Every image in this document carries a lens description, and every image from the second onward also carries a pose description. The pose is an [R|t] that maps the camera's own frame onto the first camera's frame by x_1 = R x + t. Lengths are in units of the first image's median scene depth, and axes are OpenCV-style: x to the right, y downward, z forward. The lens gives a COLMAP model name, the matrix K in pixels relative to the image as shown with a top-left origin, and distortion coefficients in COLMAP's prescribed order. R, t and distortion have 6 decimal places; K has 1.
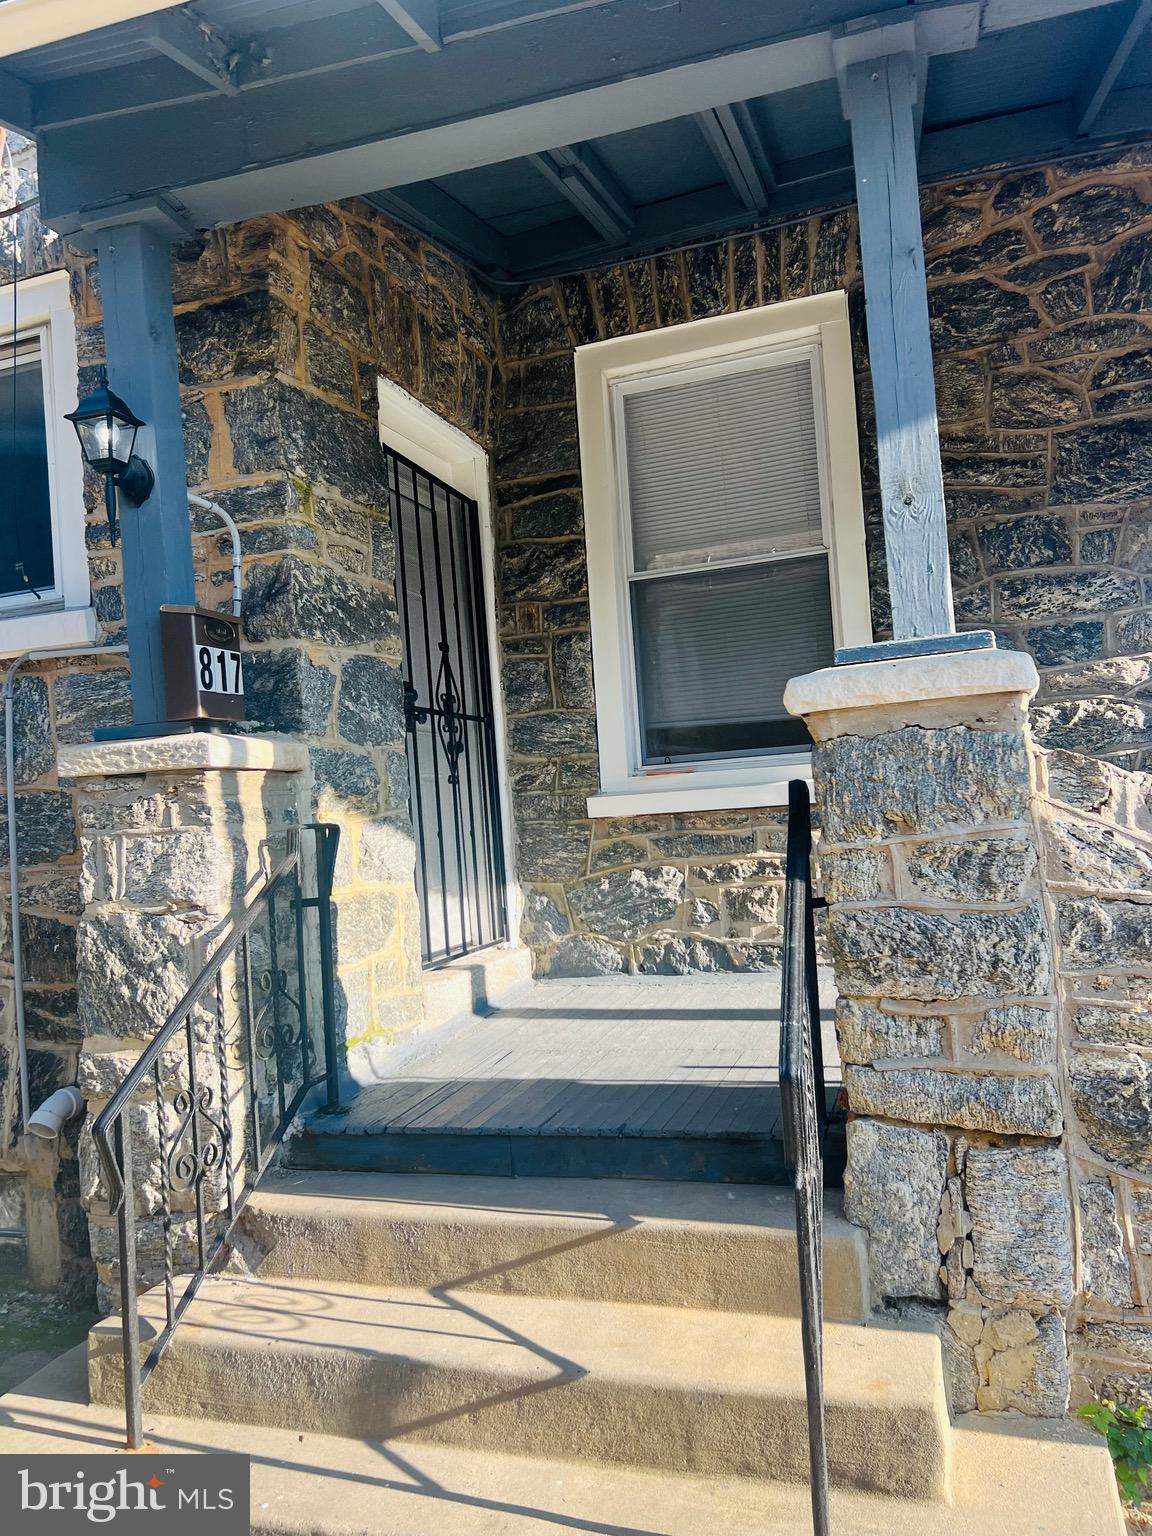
lens RADIAL K [[1115.2, 0, 576.0], [0, 1115.2, 768.0], [0, 0, 1]] dist [0.042770, -0.000941]
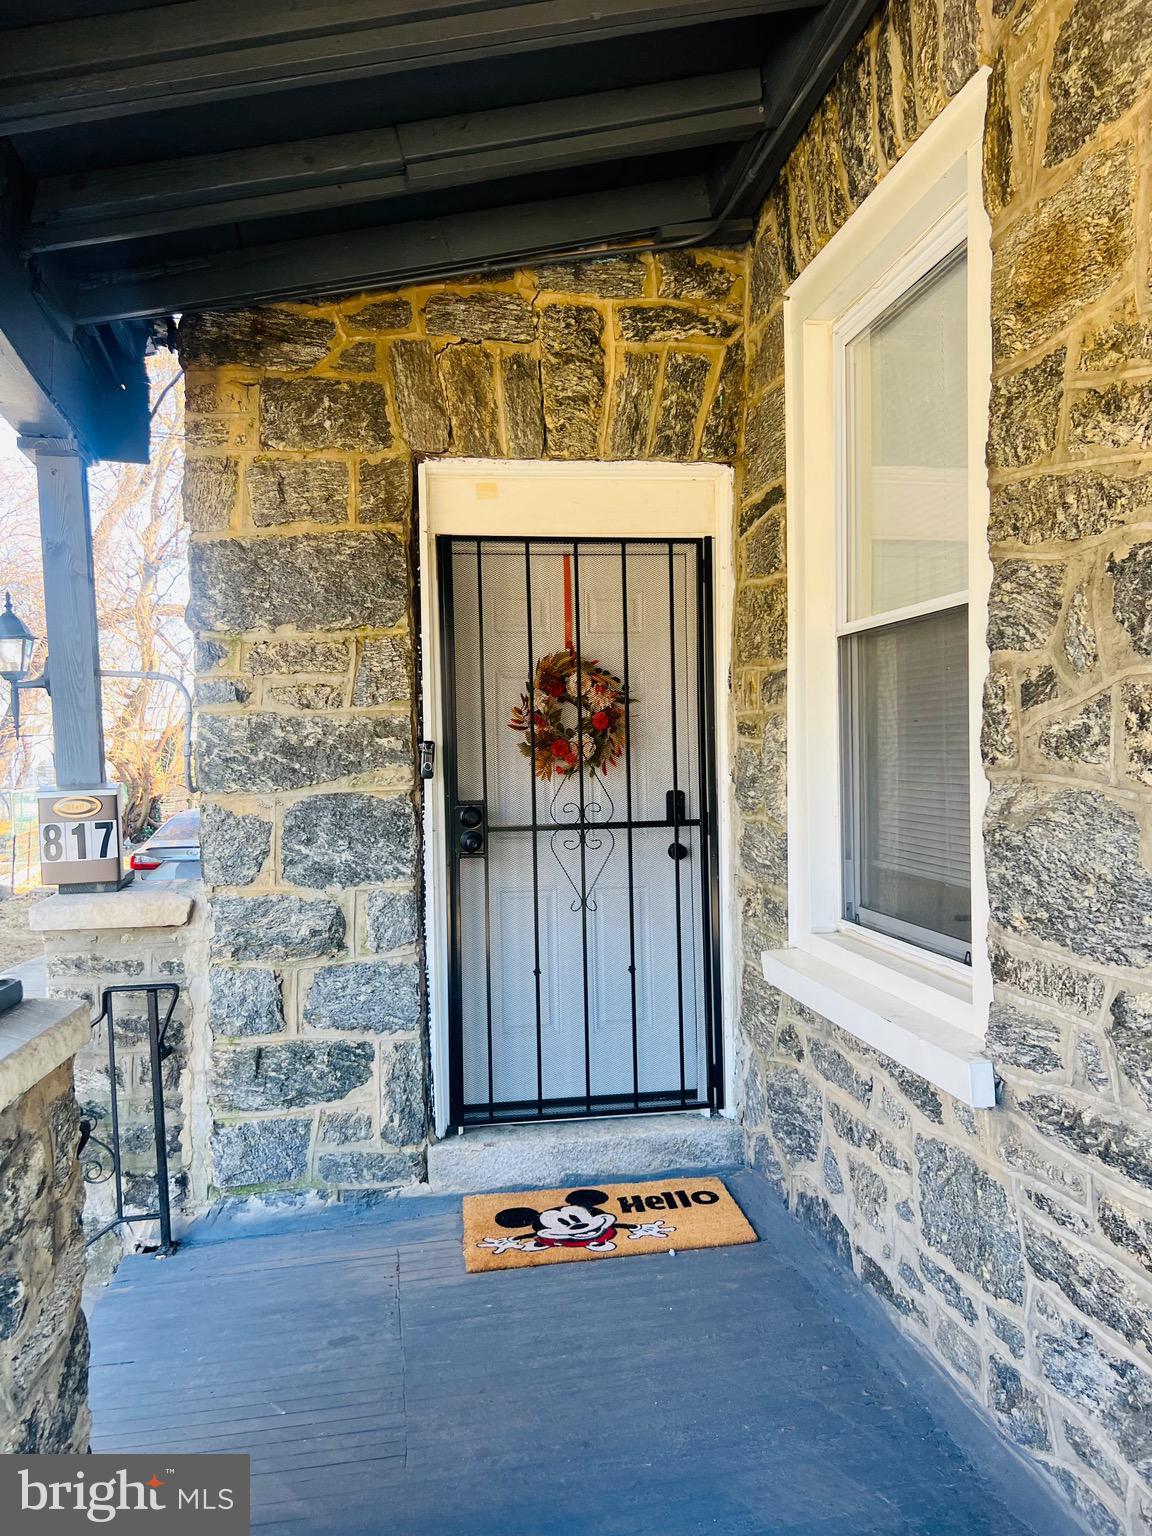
lens RADIAL K [[1163.2, 0, 576.0], [0, 1163.2, 768.0], [0, 0, 1]] dist [0.047173, -0.058087]
pose [[0.478251, 0.074820, -0.875030, 0.788908], [0.021165, 0.995093, 0.096653, -0.217488], [0.877968, -0.064744, 0.474321, 0.724676]]
